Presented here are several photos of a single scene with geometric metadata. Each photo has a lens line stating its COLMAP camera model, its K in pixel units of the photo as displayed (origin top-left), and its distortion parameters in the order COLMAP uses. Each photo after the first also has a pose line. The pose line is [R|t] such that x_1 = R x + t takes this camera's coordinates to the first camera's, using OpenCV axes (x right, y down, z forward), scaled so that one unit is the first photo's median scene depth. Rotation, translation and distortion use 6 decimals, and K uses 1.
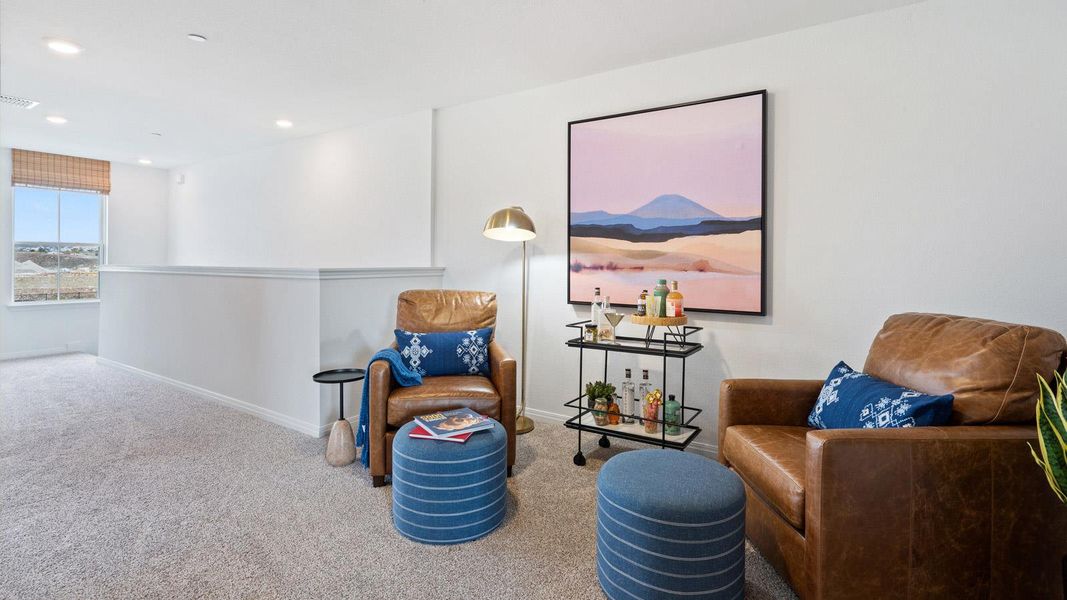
lens RADIAL K [[918.9, 0, 533.5], [0, 918.9, 300.0], [0, 0, 1]] dist [-0.005130, -0.001121]
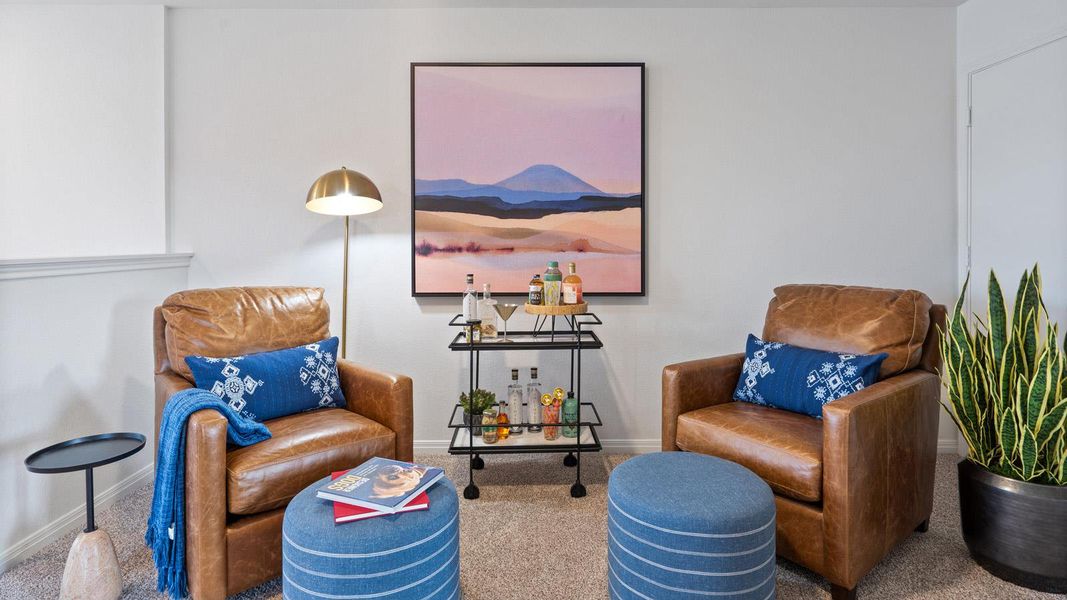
lens RADIAL K [[806.8, 0, 533.5], [0, 806.8, 268.9], [0, 0, 1]] dist [0.009529, 0.003464]
pose [[0.622961, -0.034867, 0.781475, -0.459600], [0.041194, 0.999082, 0.011737, -0.024599], [-0.781167, 0.024880, 0.623826, 0.525065]]
